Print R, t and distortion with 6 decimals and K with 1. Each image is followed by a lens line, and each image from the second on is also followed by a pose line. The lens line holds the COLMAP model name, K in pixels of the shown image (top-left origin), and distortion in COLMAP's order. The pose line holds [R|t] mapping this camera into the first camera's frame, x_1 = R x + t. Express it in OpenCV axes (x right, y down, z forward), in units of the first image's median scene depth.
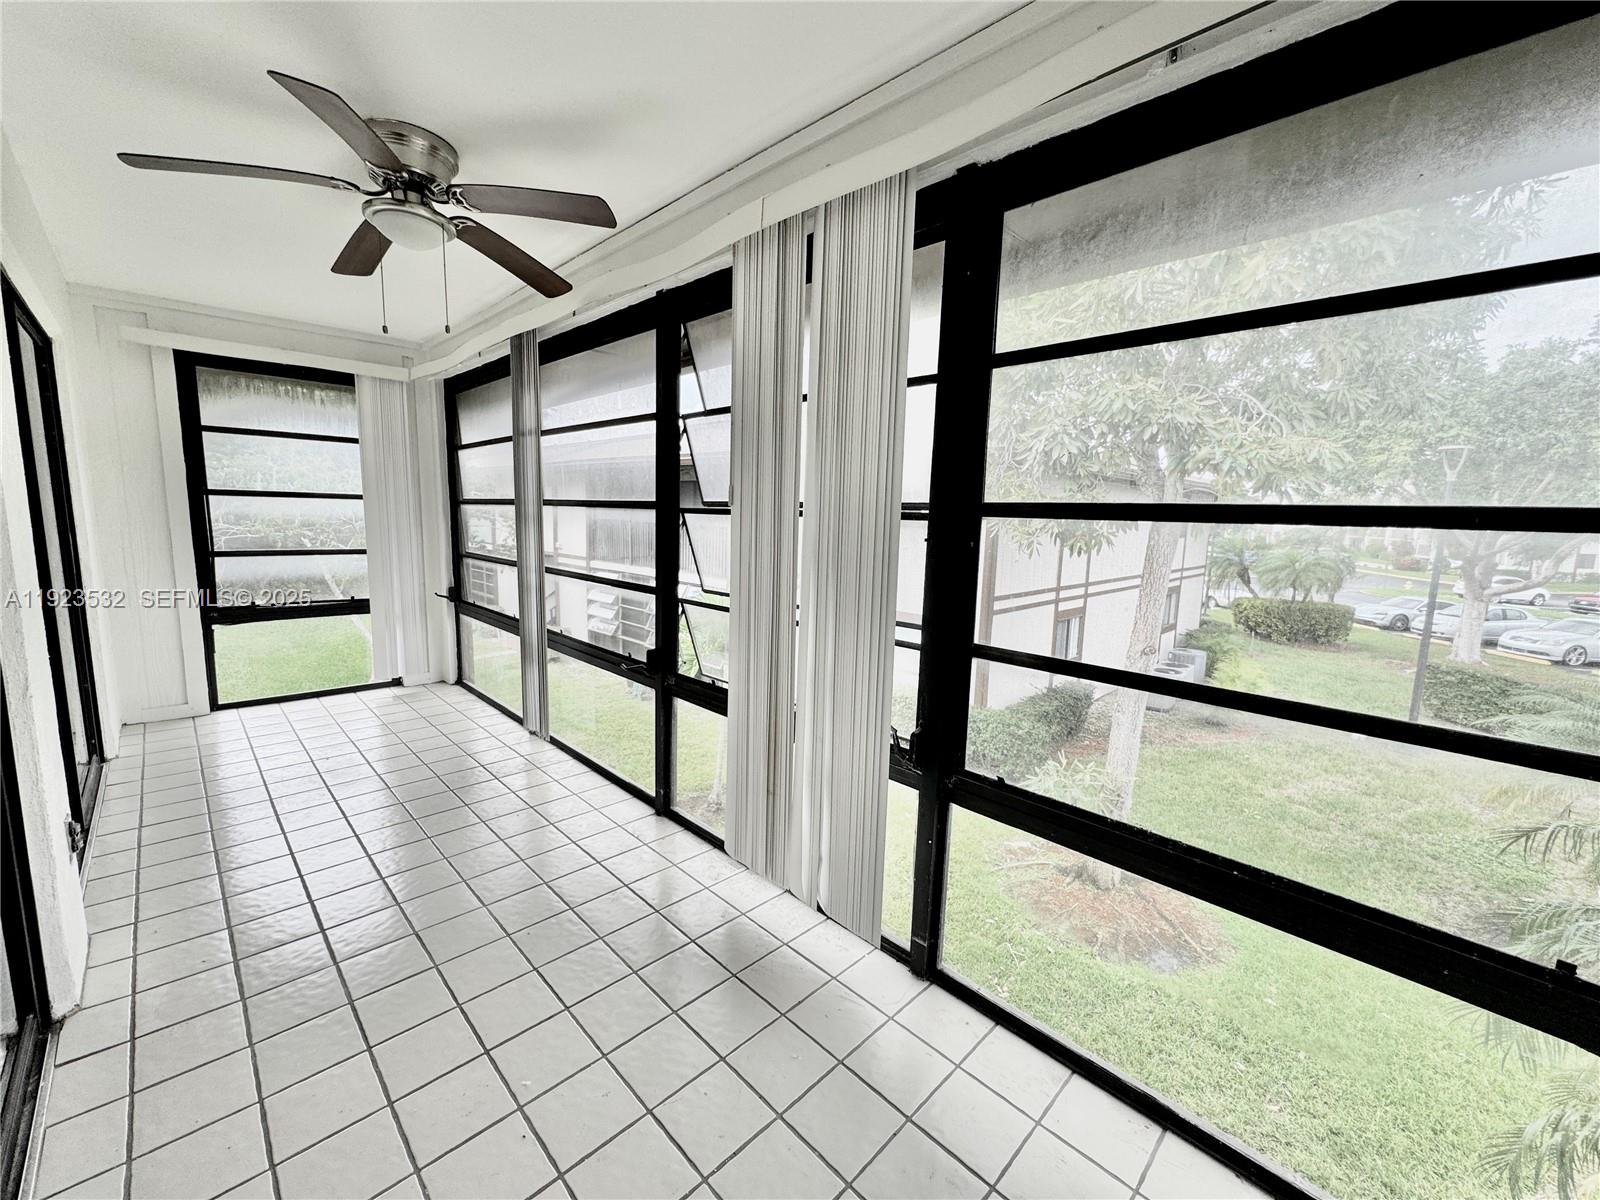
lens RADIAL K [[642.4, 0, 799.7], [0, 642.4, 599.8], [0, 0, 1]] dist [-0.002629, 0.000078]
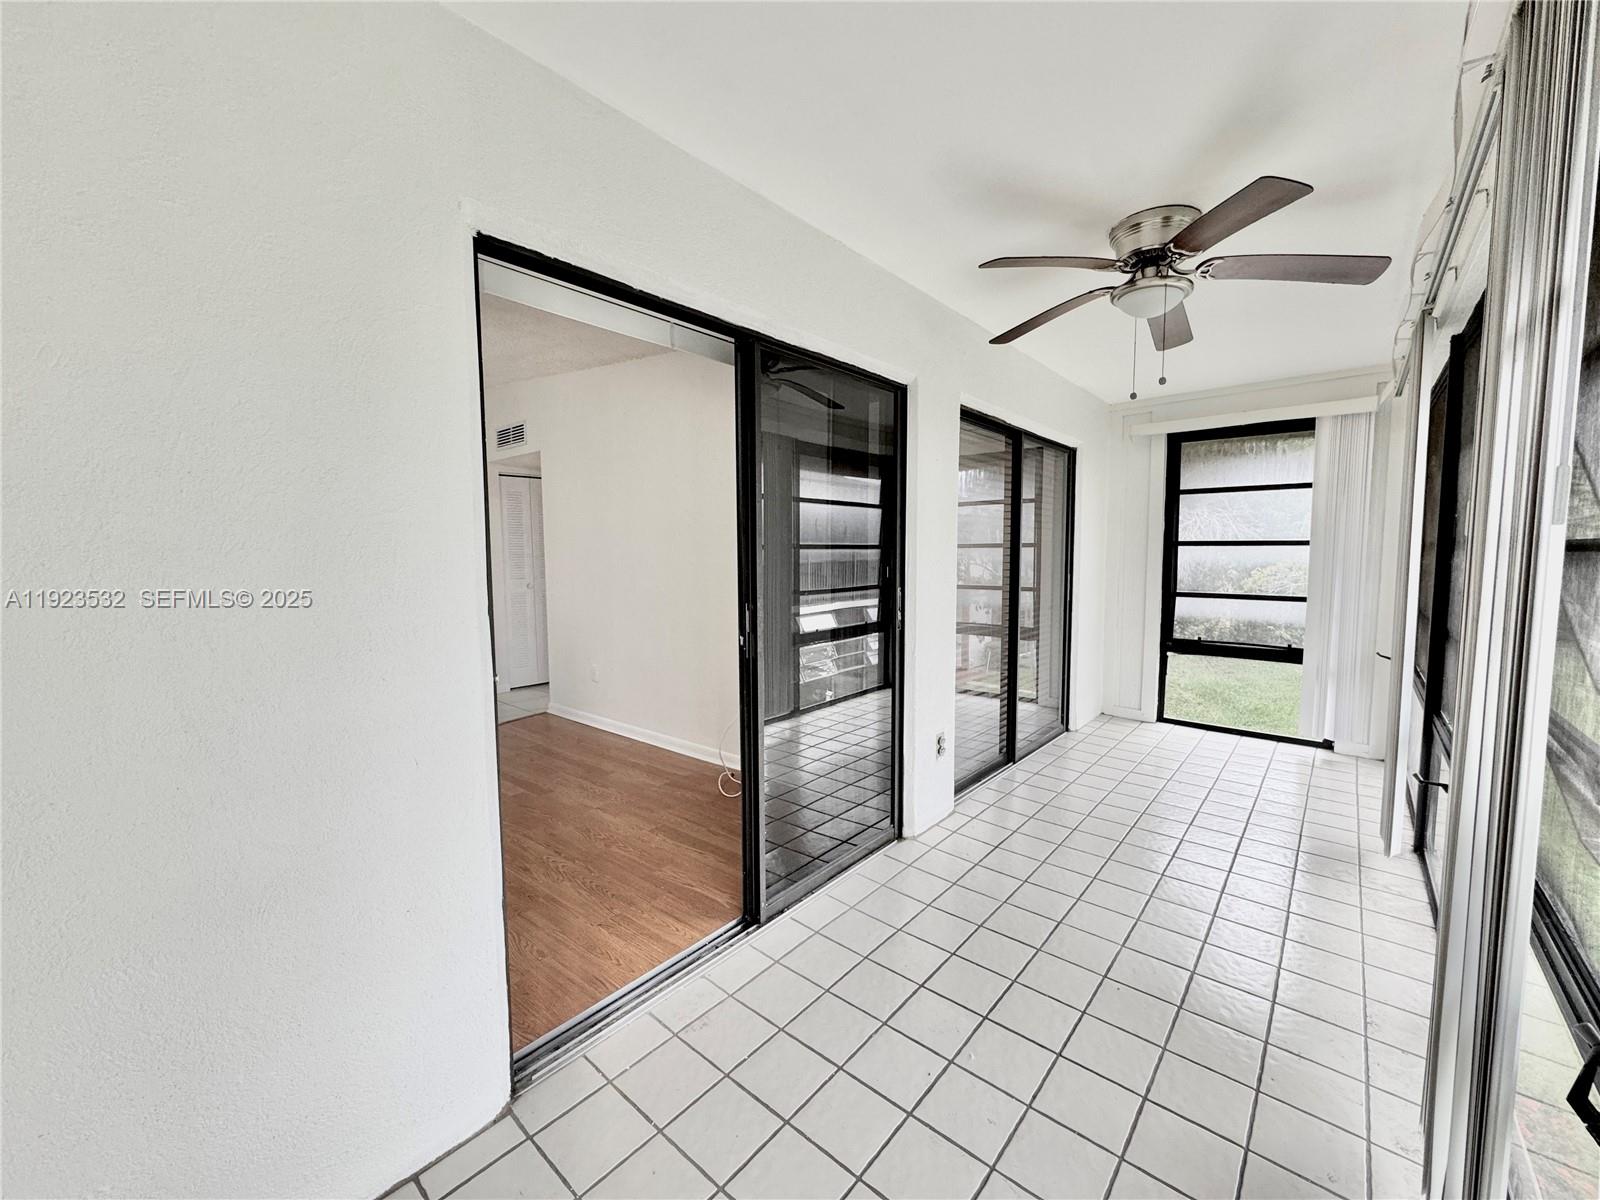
lens RADIAL K [[642.4, 0, 799.3], [0, 642.4, 601.4], [0, 0, 1]] dist [-0.002629, 0.000078]
pose [[0.077648, 0.054256, -0.995503, 0.241587], [-0.128855, 0.990689, 0.043943, -0.018877], [0.988619, 0.124863, 0.083917, 0.193257]]
